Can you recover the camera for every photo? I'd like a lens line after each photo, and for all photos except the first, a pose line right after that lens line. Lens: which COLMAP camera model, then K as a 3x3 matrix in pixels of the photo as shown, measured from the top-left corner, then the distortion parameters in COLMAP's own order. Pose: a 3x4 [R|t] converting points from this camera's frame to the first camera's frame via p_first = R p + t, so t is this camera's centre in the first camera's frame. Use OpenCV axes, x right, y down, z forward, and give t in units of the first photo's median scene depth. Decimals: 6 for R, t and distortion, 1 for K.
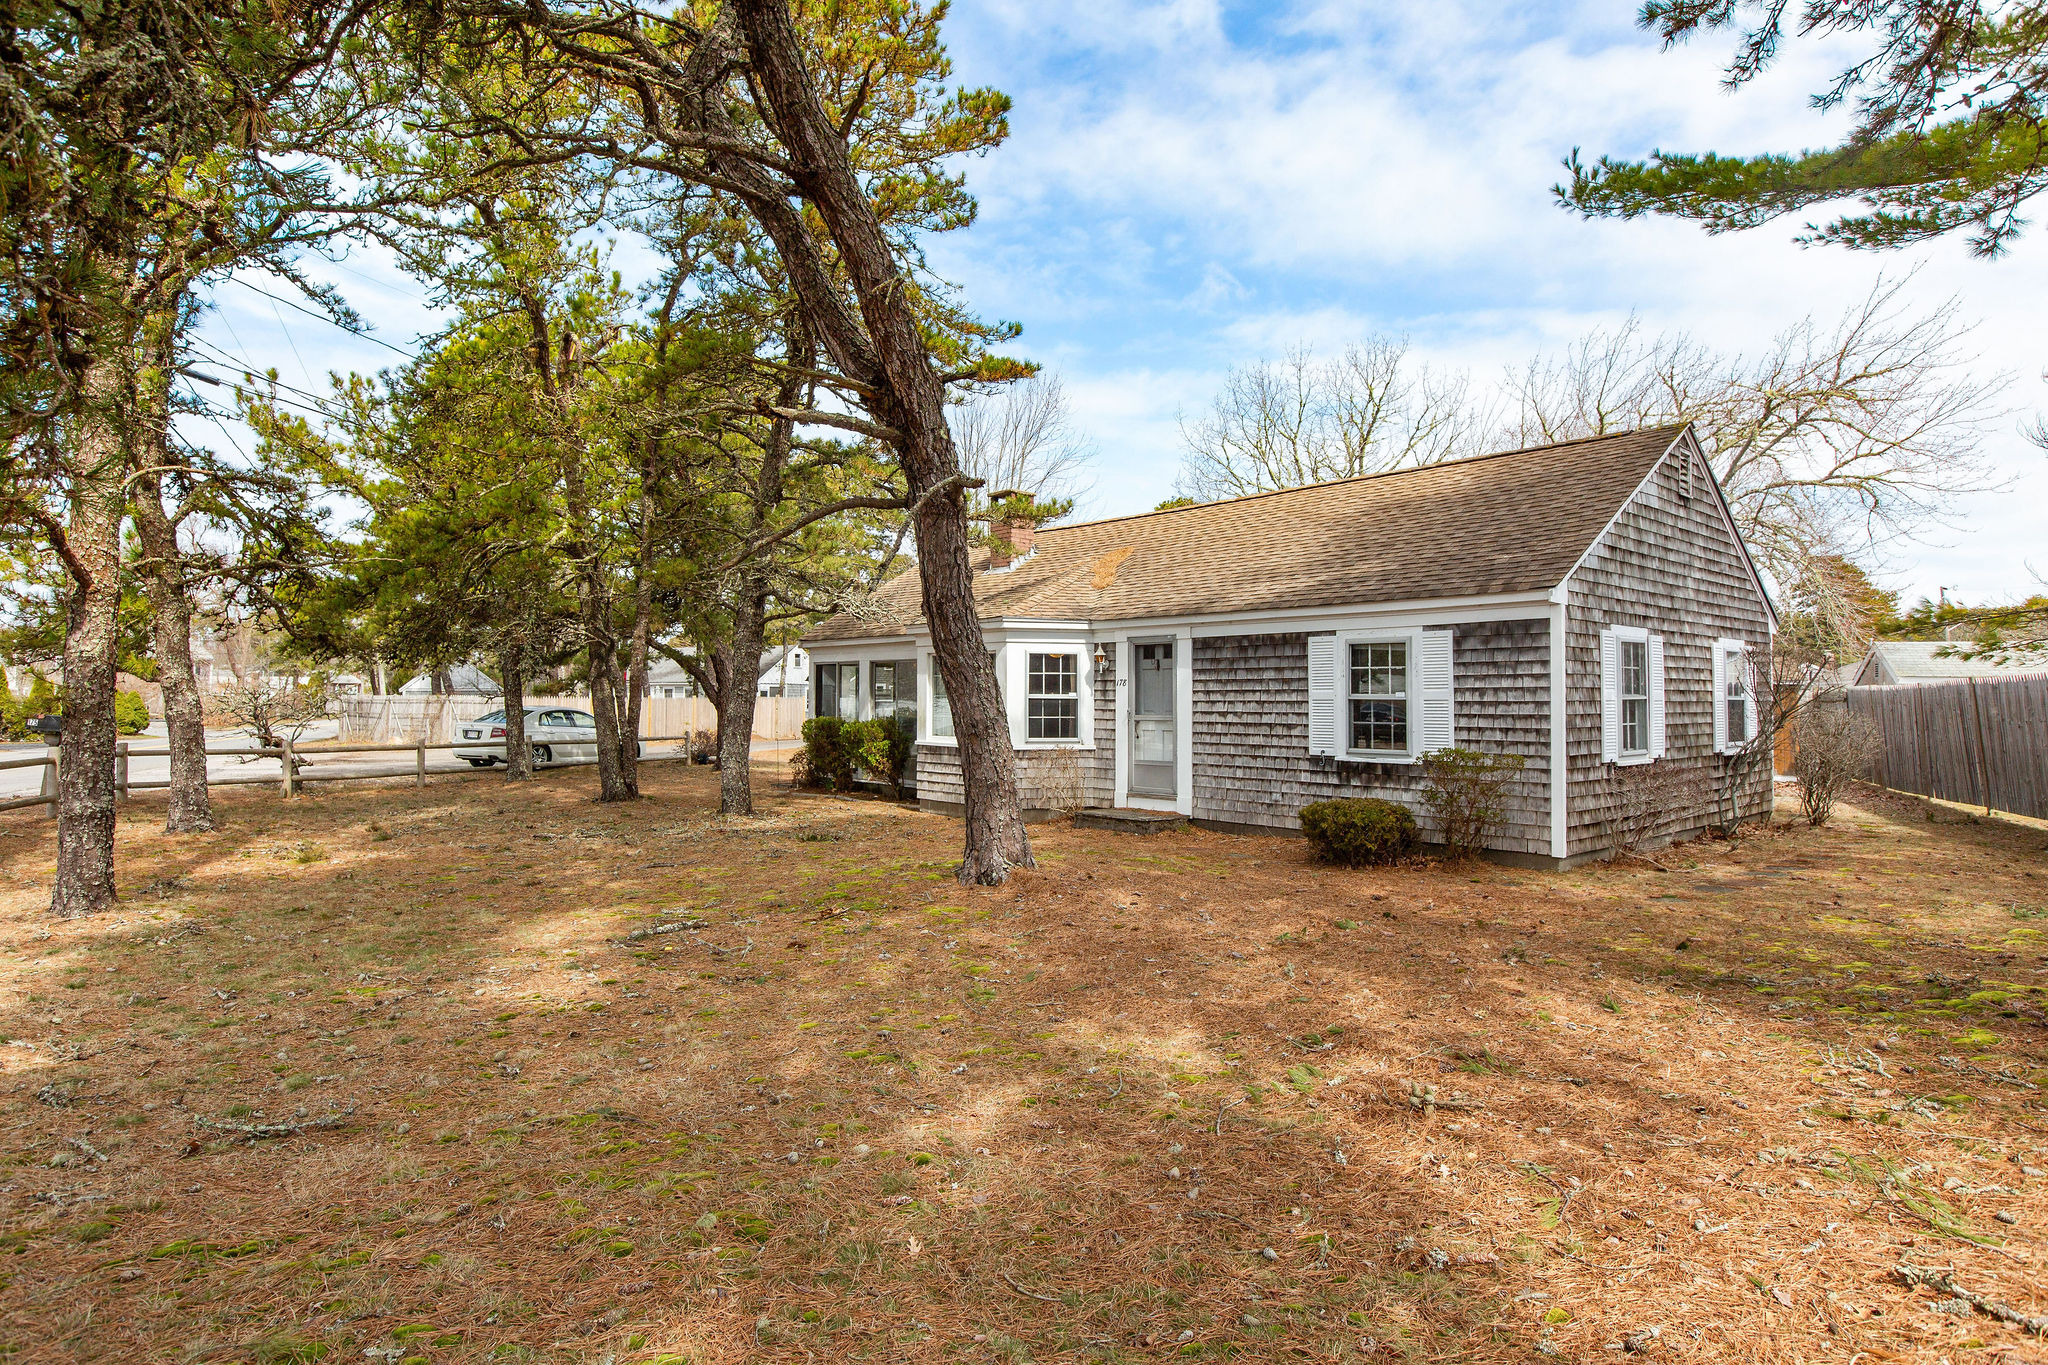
lens RADIAL K [[1106.7, 0, 1024.0], [0, 1106.7, 682.5], [0, 0, 1]] dist [0.001264, 0.000047]
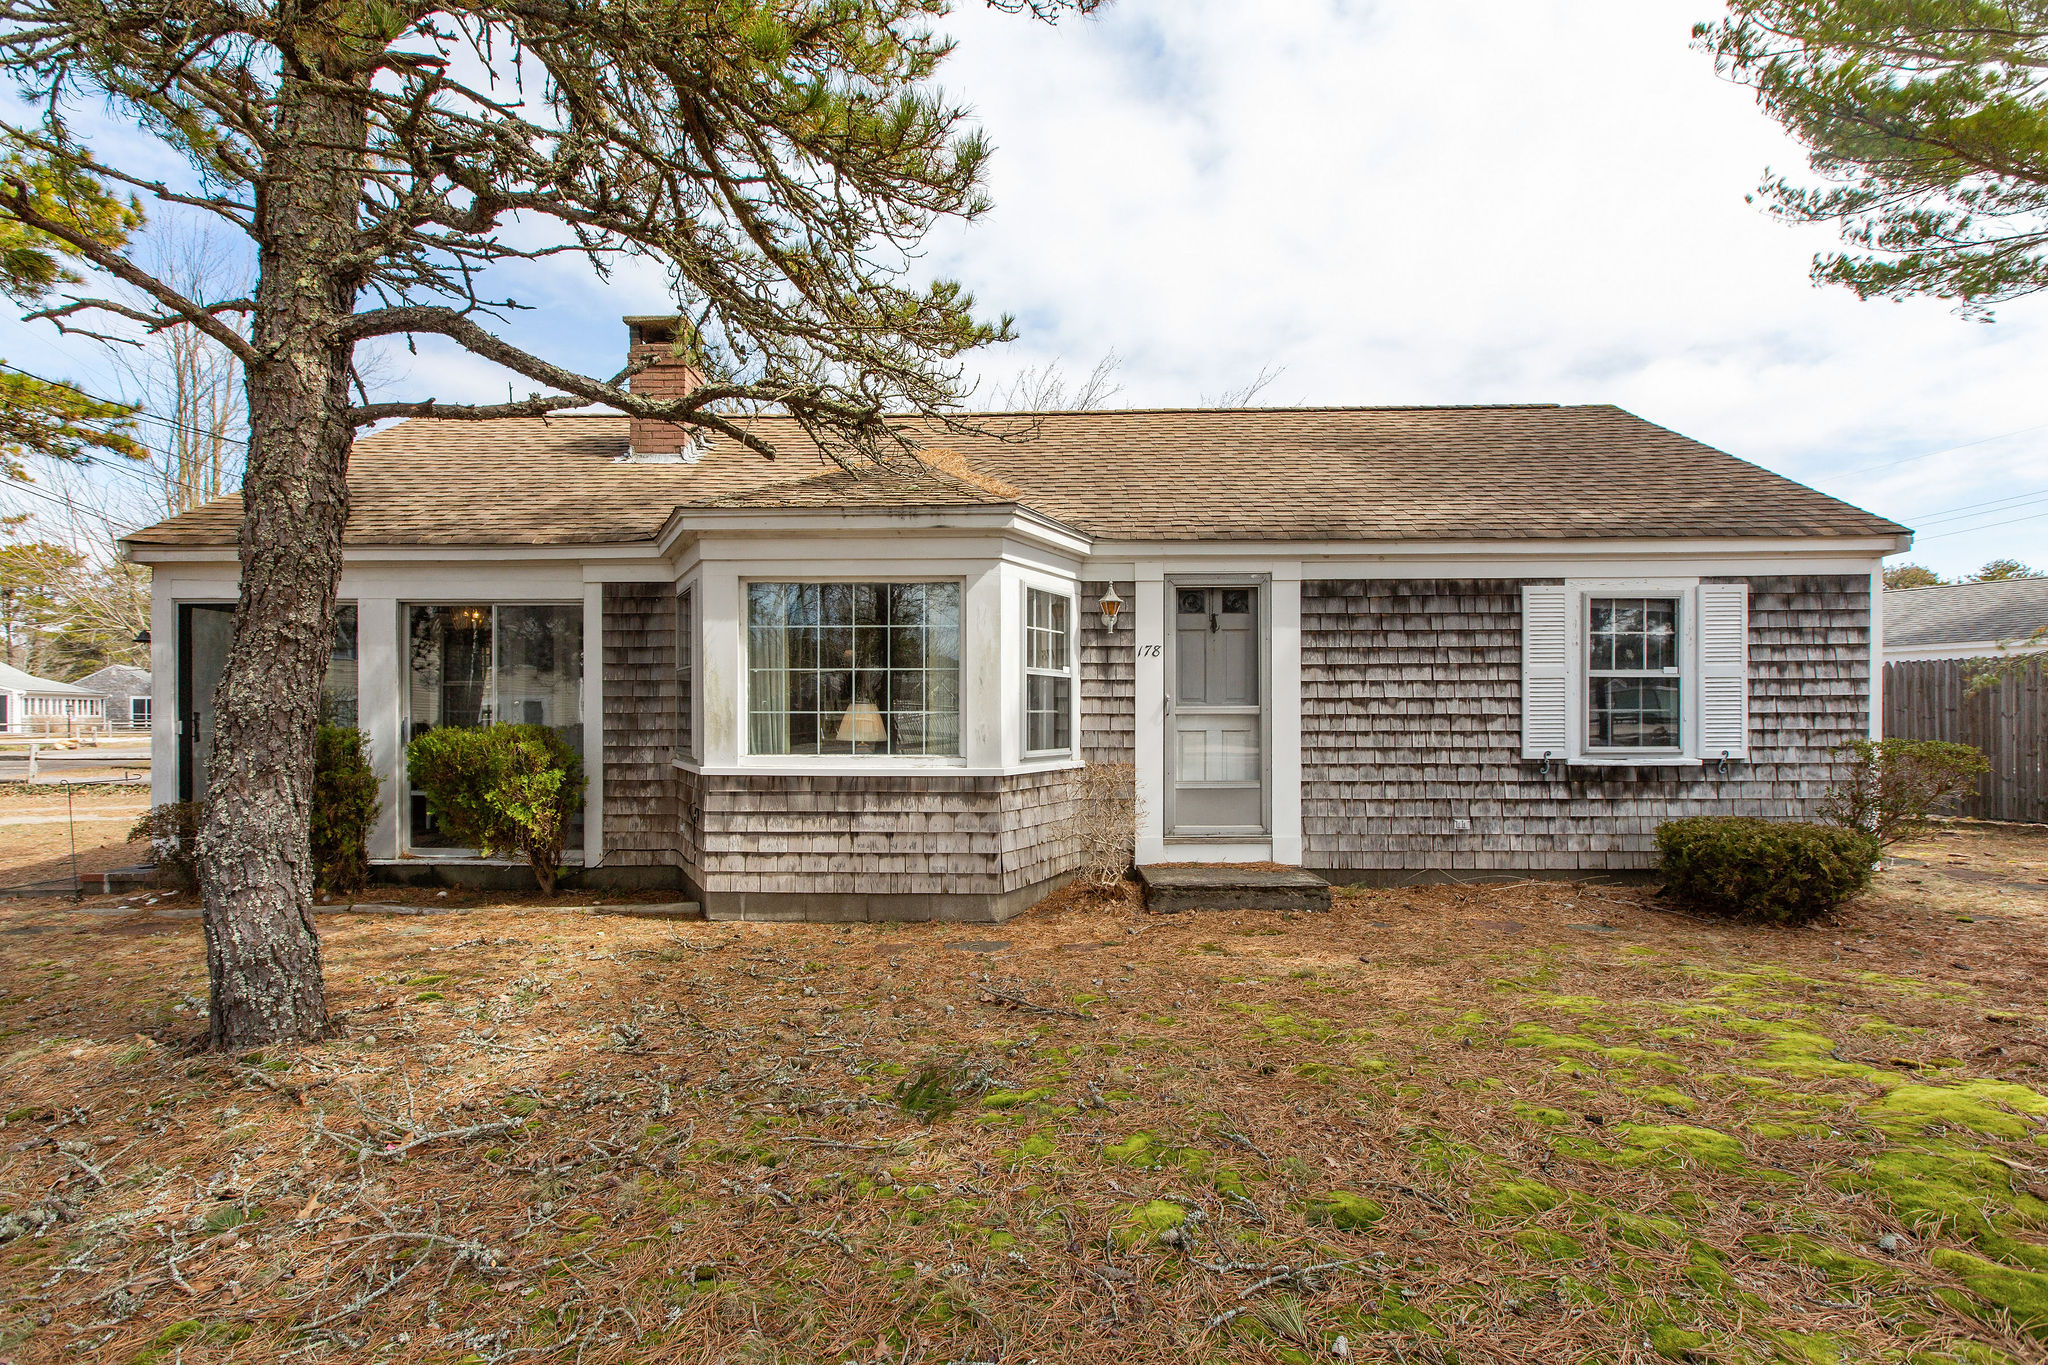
lens RADIAL K [[910.6, 0, 1021.6], [0, 910.6, 704.0], [0, 0, 1]] dist [-0.001454, -0.000514]
pose [[0.691441, 0.003435, 0.722425, -0.346717], [-0.006491, 0.999978, 0.001458, 0.031458], [-0.722404, -0.005698, 0.691448, 0.804733]]
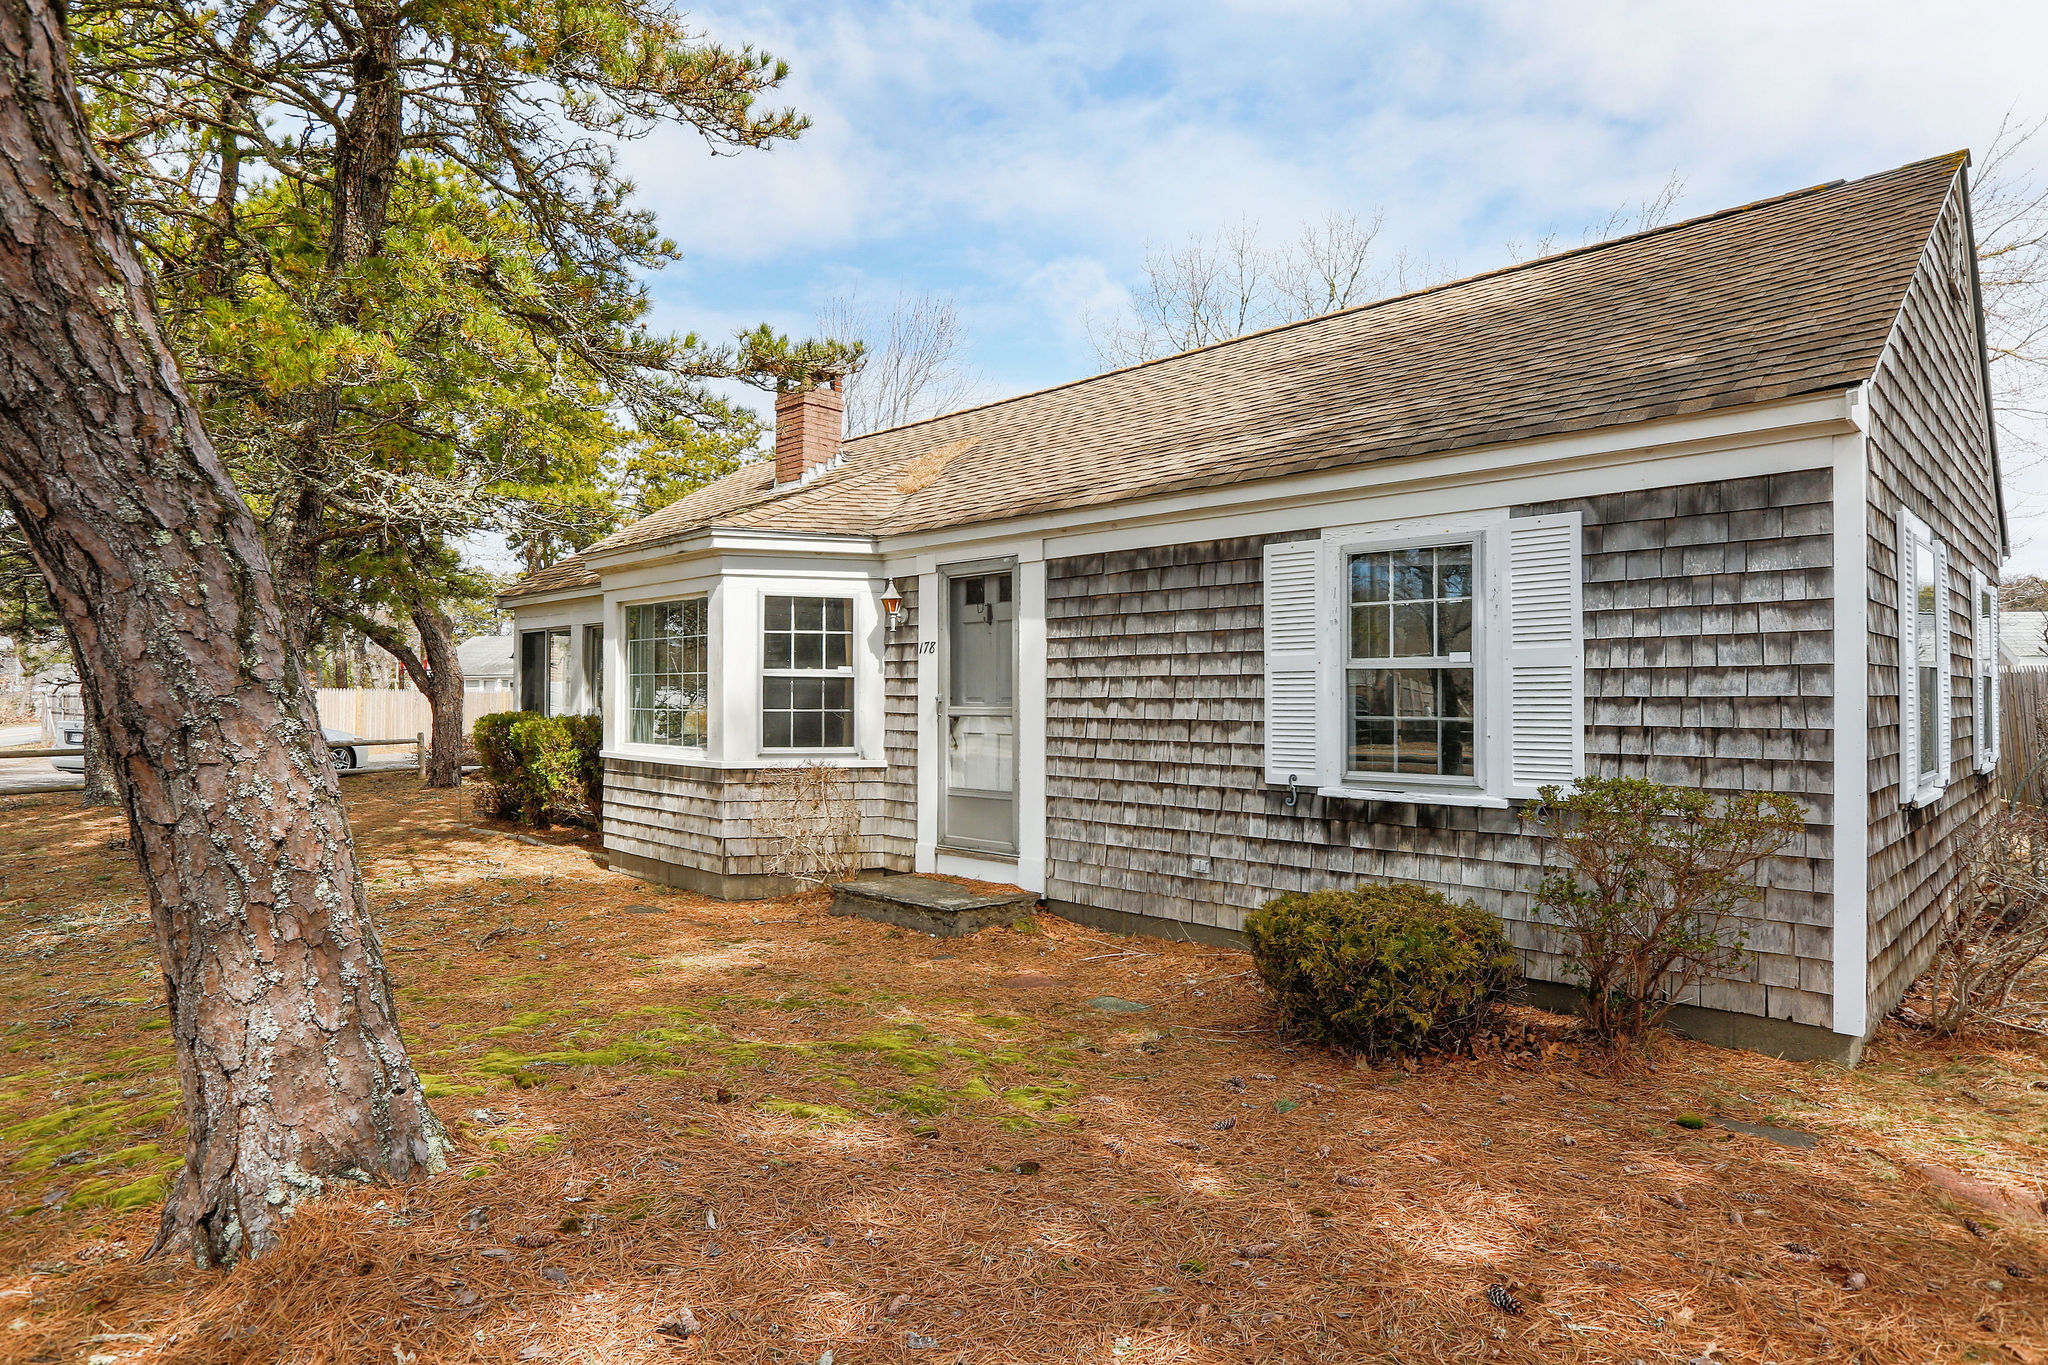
lens RADIAL K [[1129.2, 0, 1024.0], [0, 1129.2, 682.5], [0, 0, 1]] dist [-0.078526, 0.063068]
pose [[0.998478, 0.002979, 0.055062, 0.118331], [-0.002902, 0.999995, -0.001481, 0.020648], [-0.055066, 0.001319, 0.998482, 0.487385]]
